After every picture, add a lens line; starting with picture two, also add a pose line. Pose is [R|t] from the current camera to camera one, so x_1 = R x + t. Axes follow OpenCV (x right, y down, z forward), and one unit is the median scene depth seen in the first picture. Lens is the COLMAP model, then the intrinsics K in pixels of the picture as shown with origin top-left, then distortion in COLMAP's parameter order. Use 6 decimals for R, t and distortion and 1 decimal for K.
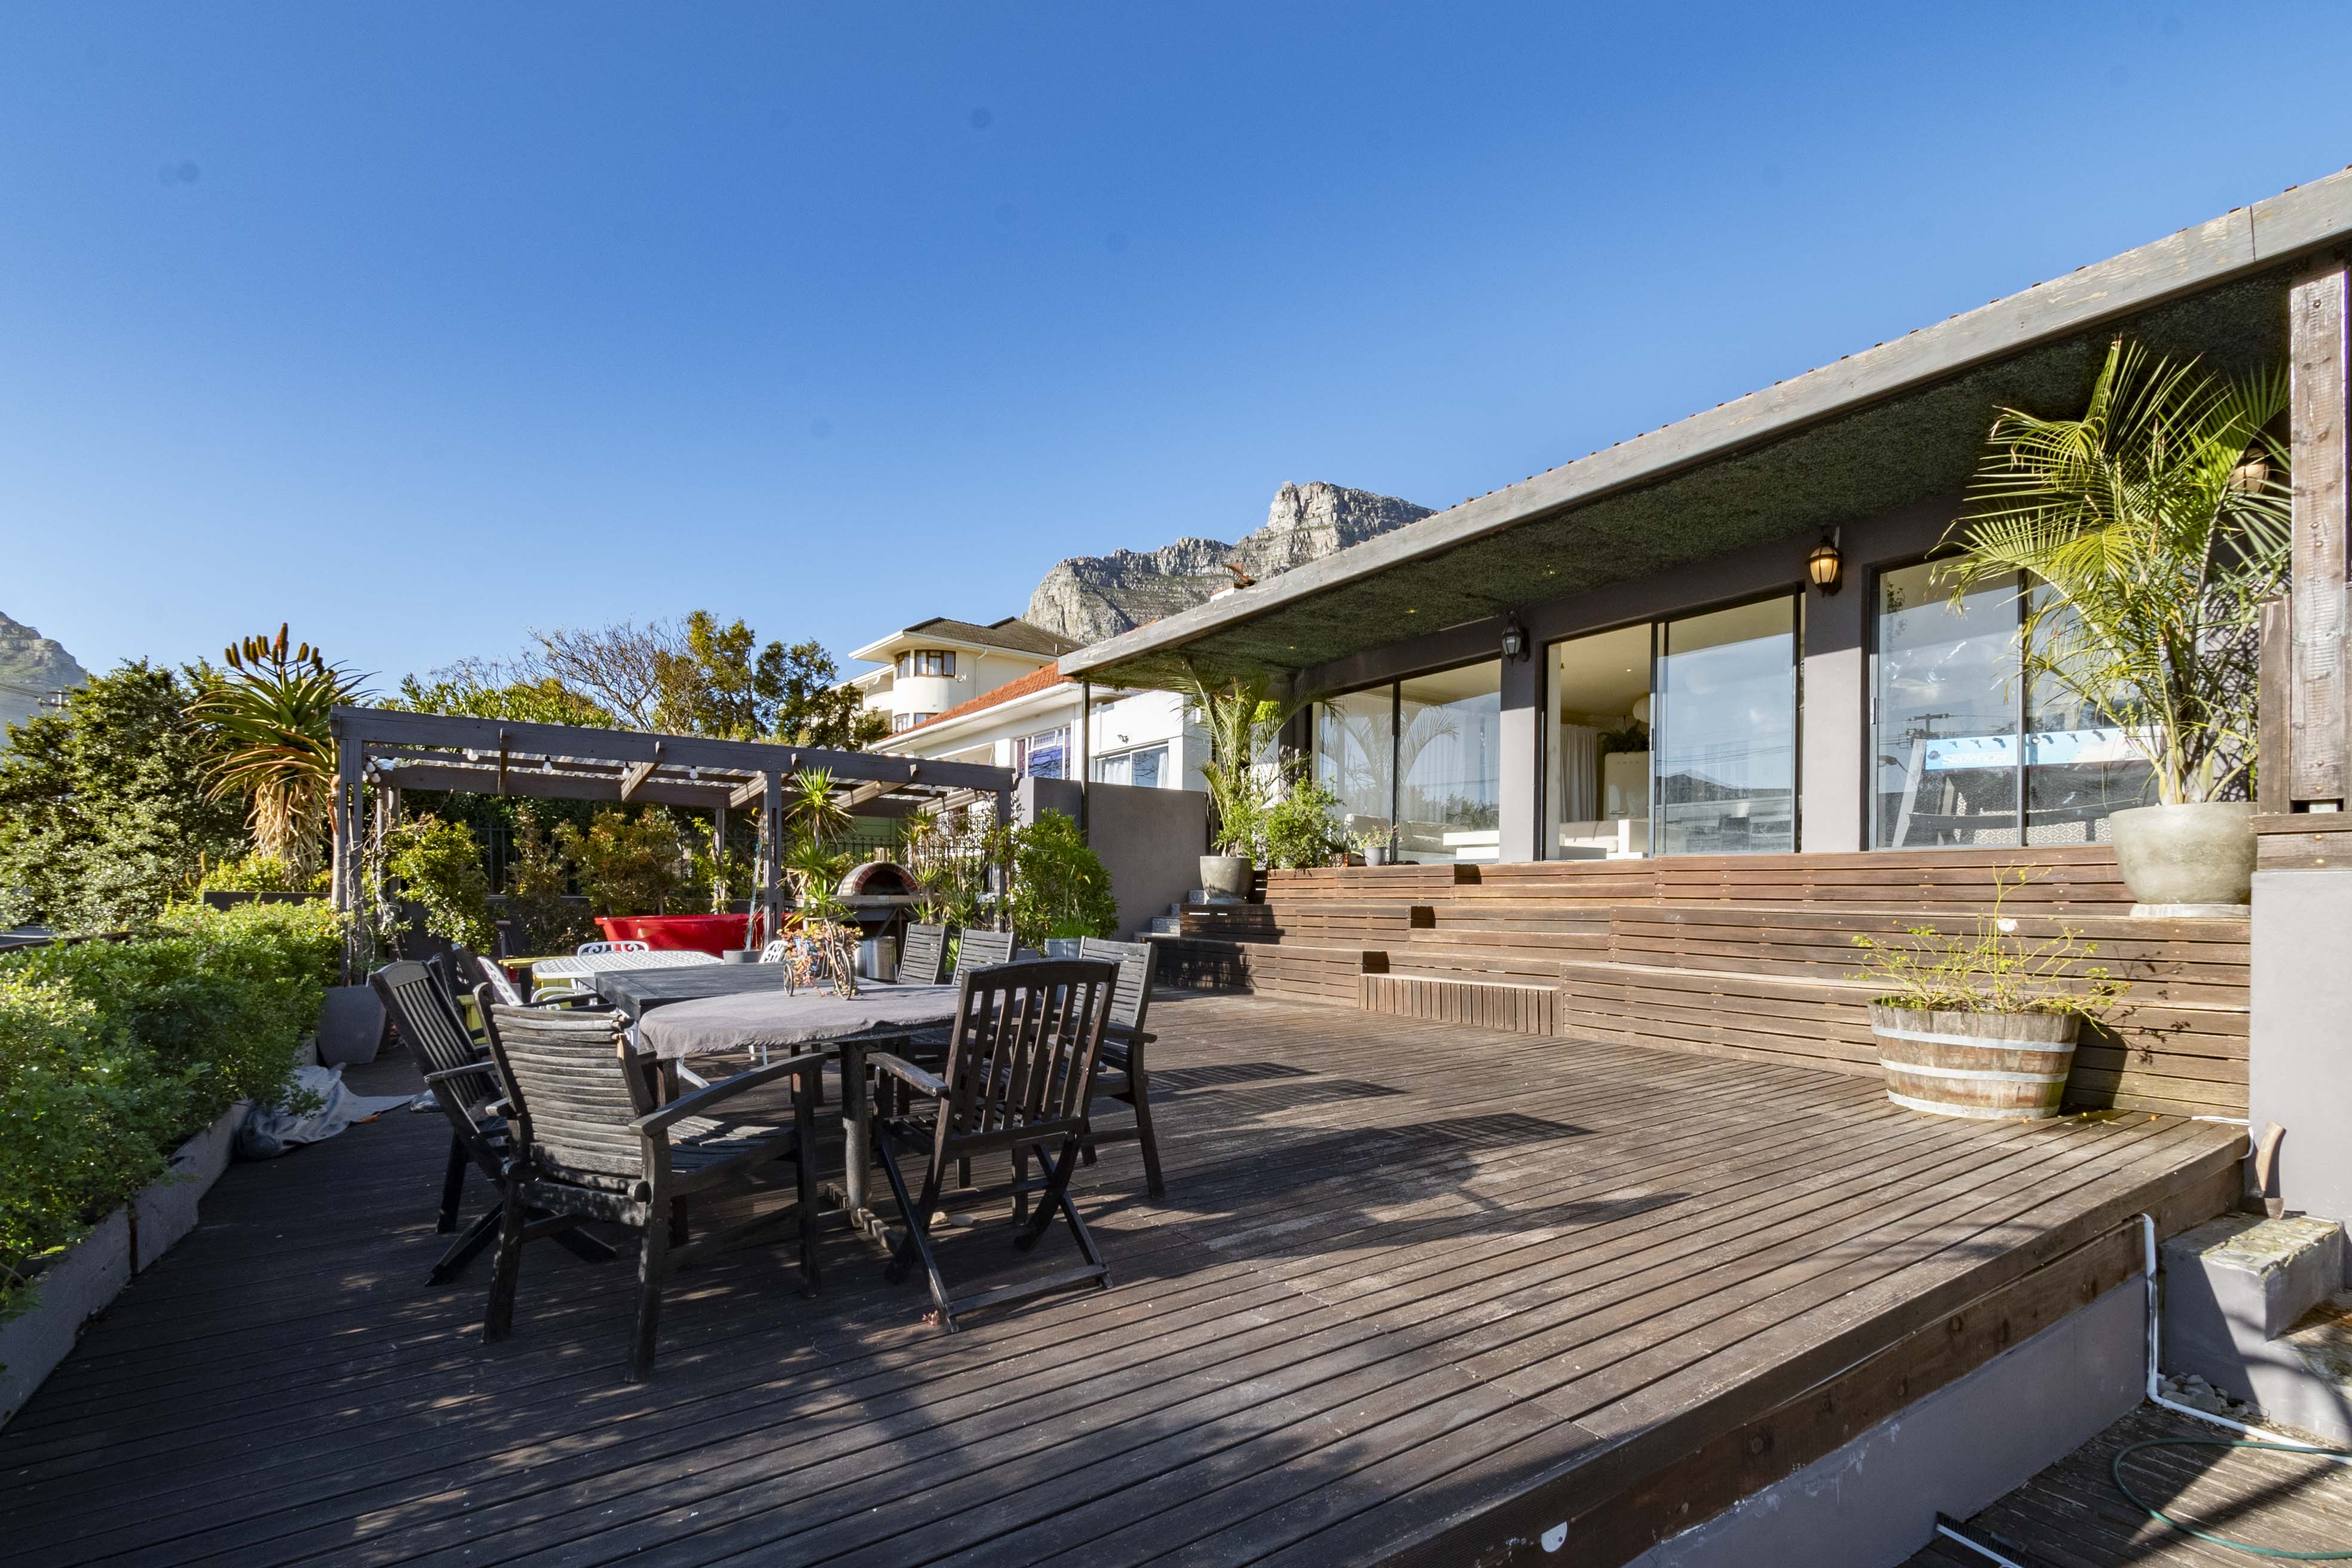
lens RADIAL K [[1065.5, 0, 1173.9], [0, 1065.5, 887.1], [0, 0, 1]] dist [0.001097, -0.000620]
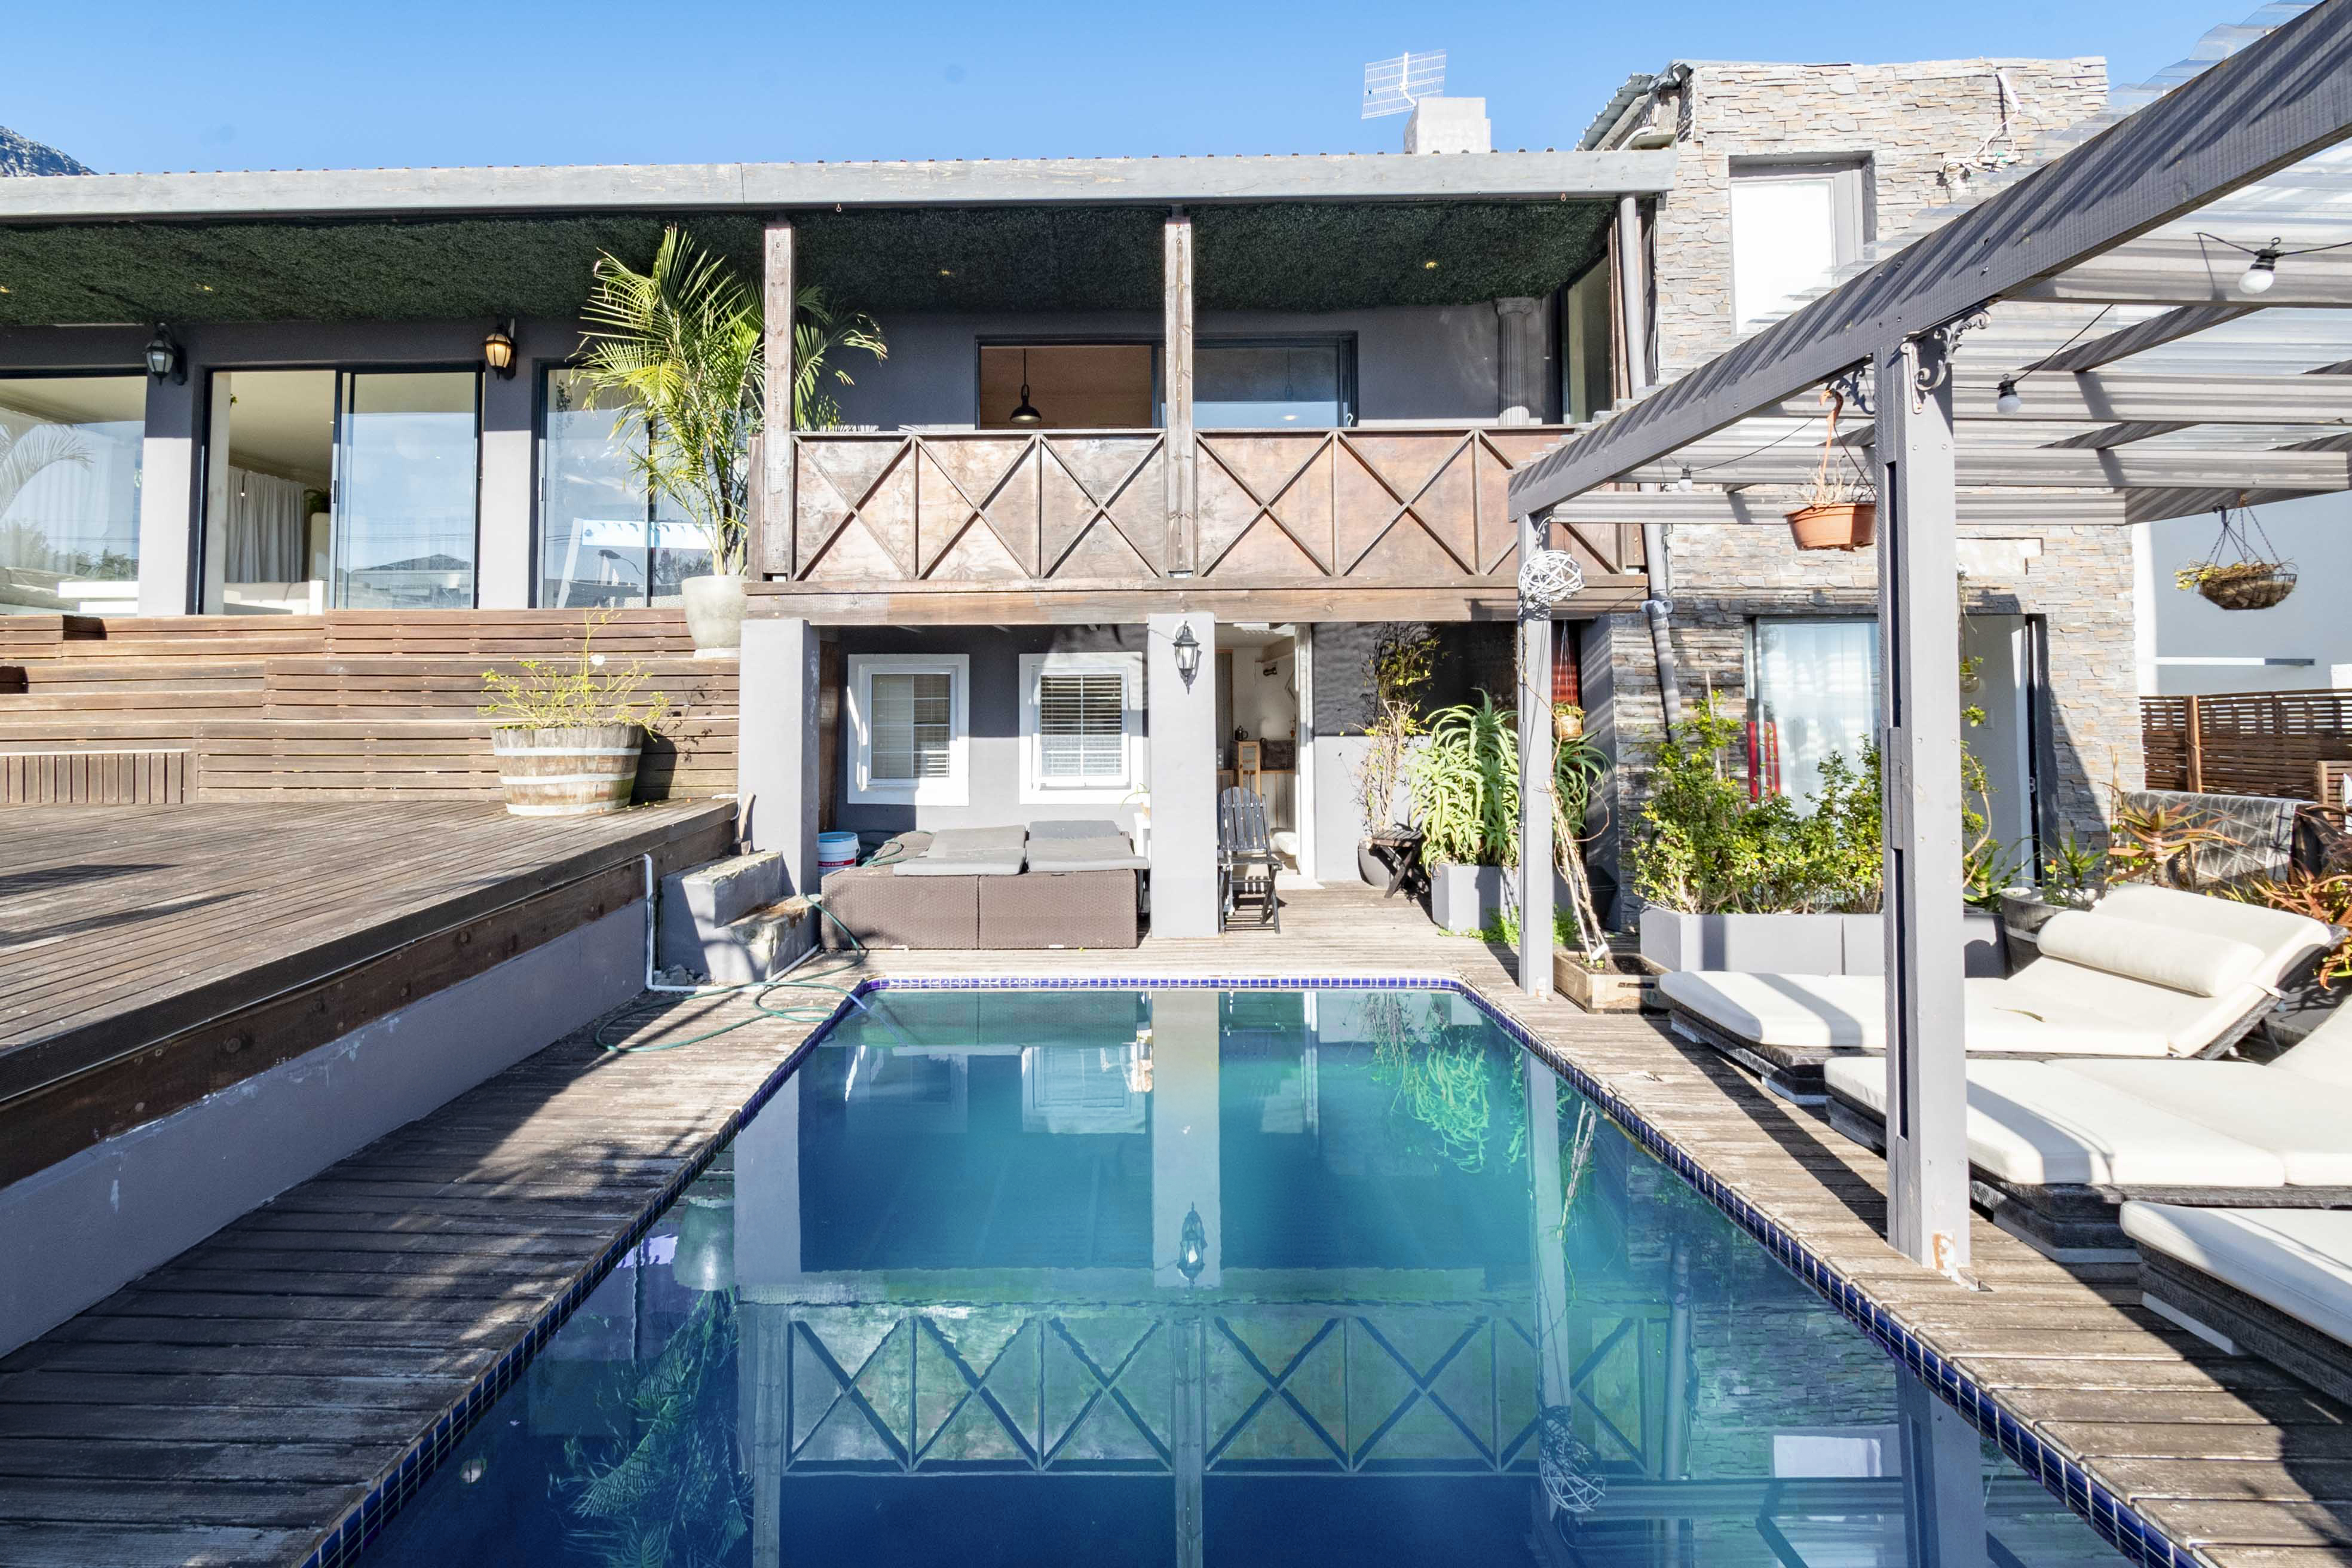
lens RADIAL K [[1146.1, 0, 1177.6], [0, 1146.1, 674.2], [0, 0, 1]] dist [-0.010671, -0.000462]
pose [[0.563033, 0.020619, 0.826177, 0.044798], [0.005159, 0.999582, -0.028462, 0.074203], [-0.826418, 0.020288, 0.562691, -0.251233]]
